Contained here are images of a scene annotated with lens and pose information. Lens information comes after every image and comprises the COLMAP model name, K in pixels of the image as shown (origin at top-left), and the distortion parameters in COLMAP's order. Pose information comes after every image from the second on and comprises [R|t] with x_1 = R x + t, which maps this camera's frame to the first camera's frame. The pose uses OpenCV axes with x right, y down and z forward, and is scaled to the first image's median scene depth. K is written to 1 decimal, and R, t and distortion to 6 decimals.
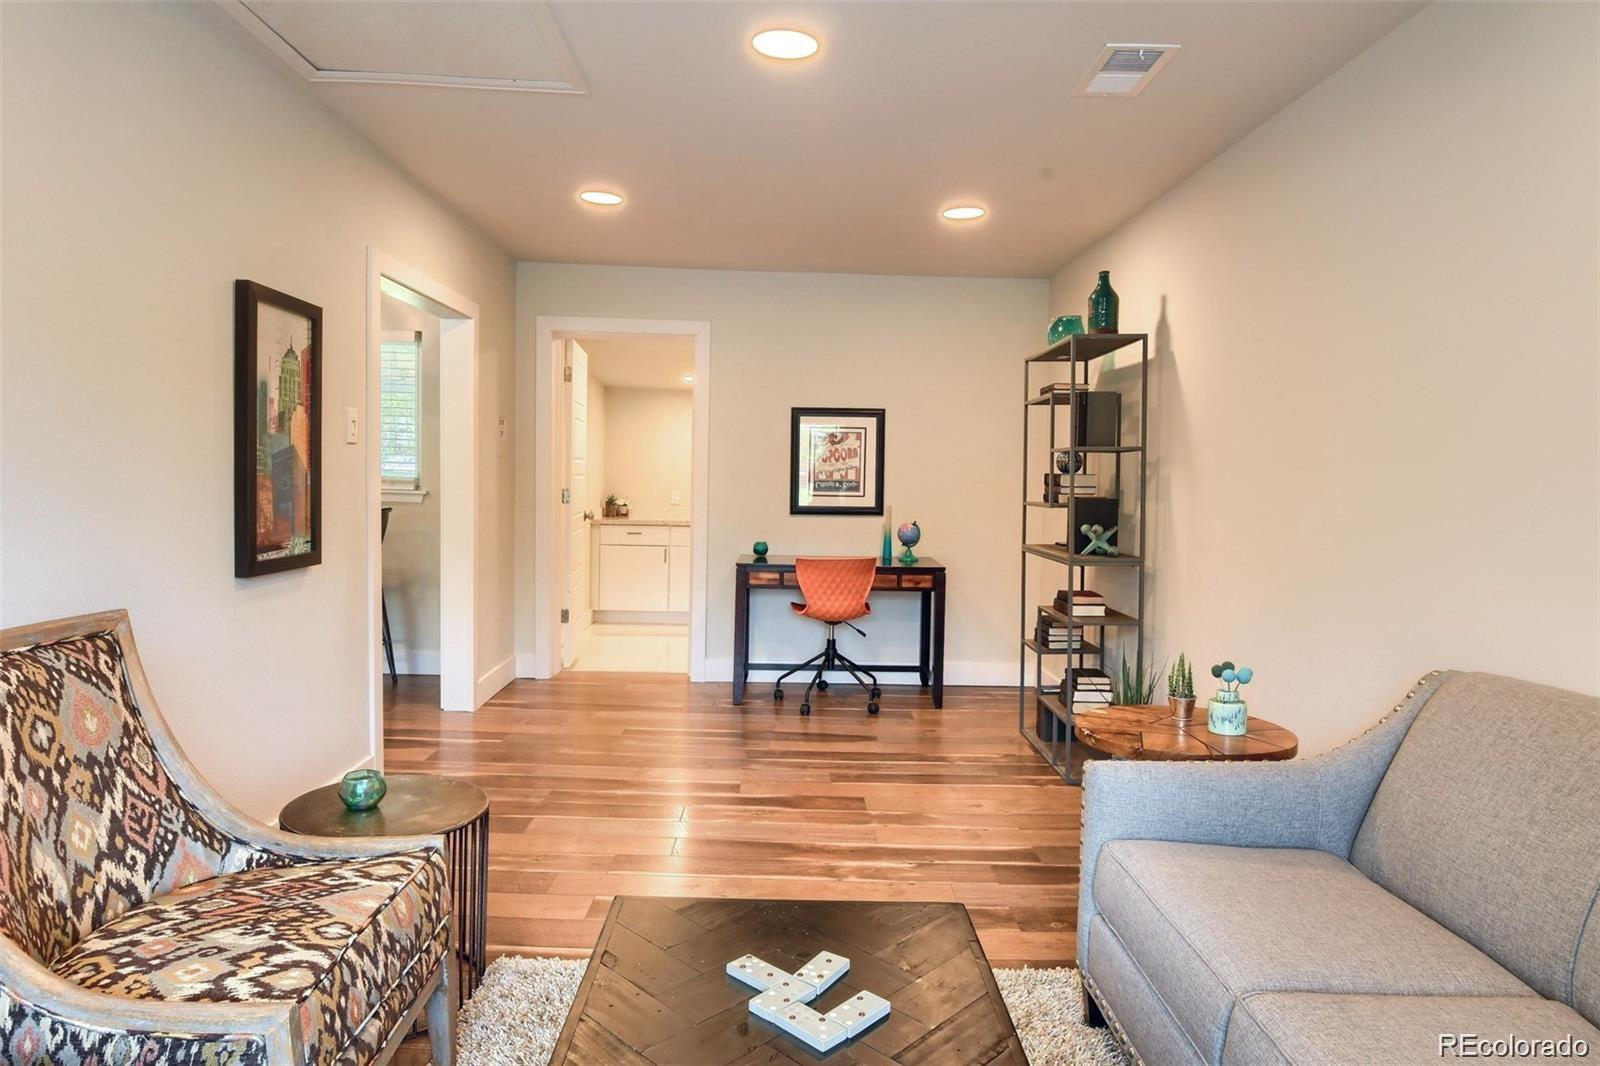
lens RADIAL K [[966.6, 0, 795.1], [0, 966.6, 535.9], [0, 0, 1]] dist [-0.022634, -0.016790]
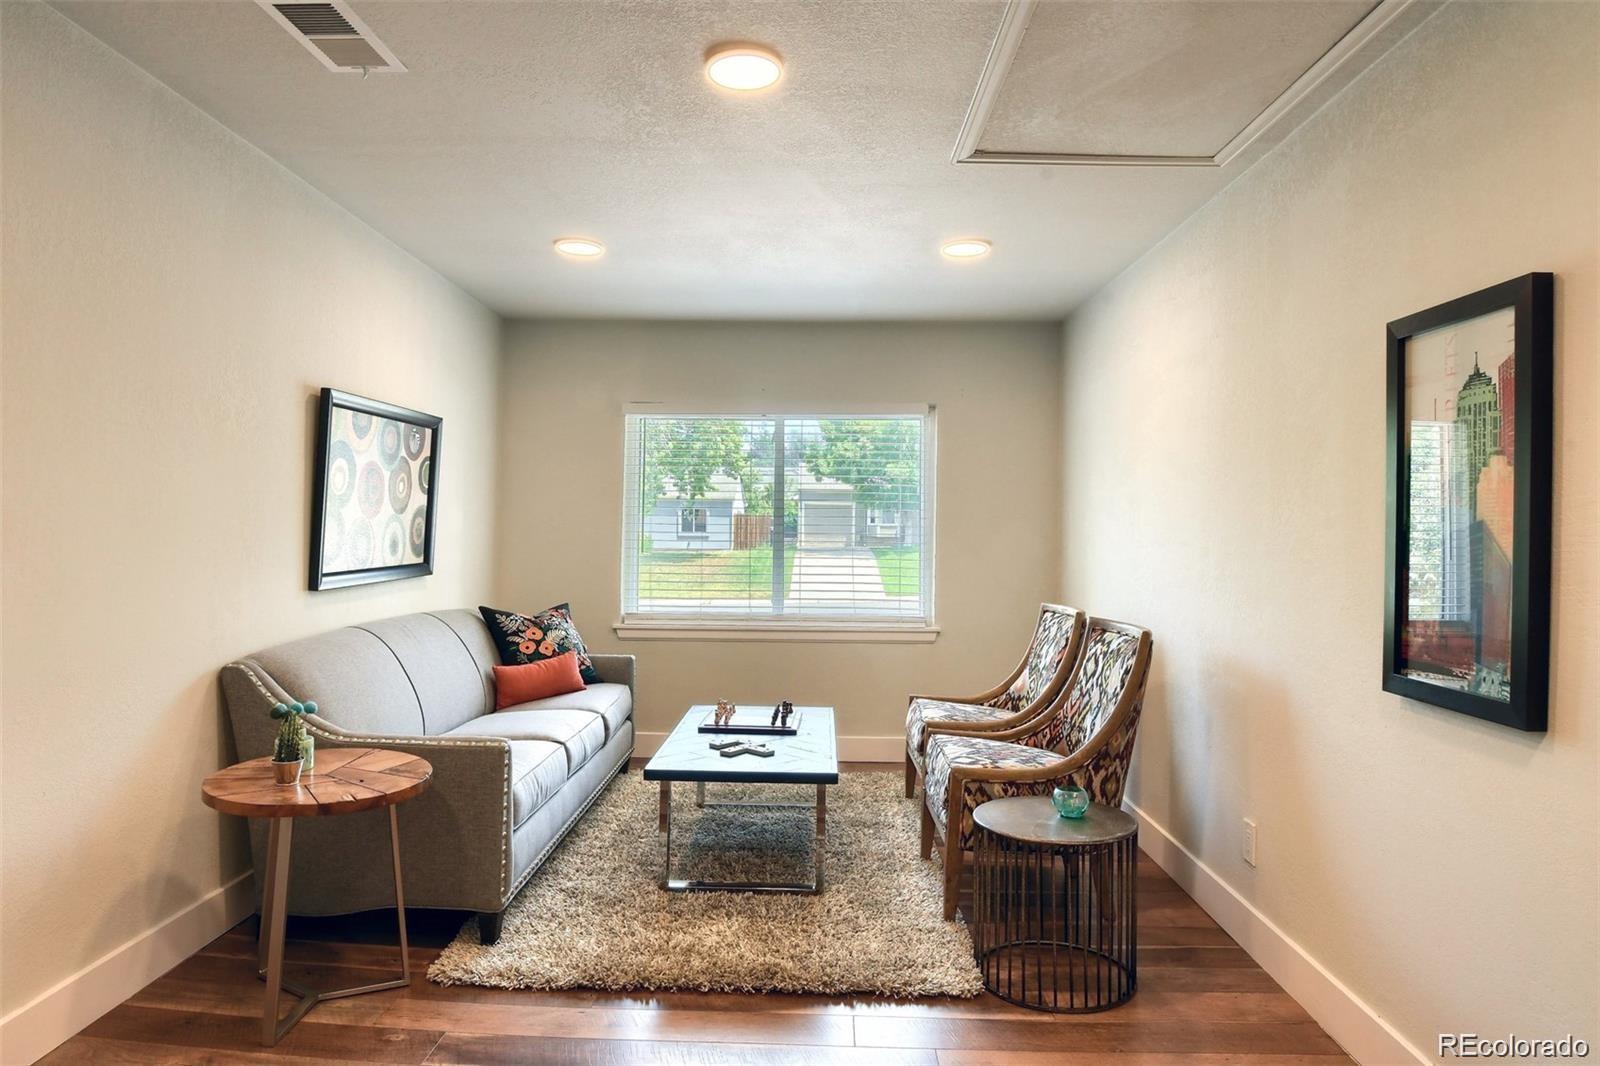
lens RADIAL K [[966.6, 0, 795.1], [0, 966.6, 535.9], [0, 0, 1]] dist [-0.022634, -0.016790]
pose [[-0.998927, -0.021204, 0.041177, -0.098249], [-0.018415, 0.997584, 0.066981, -0.120617], [-0.042498, 0.066151, -0.996904, 1.669883]]
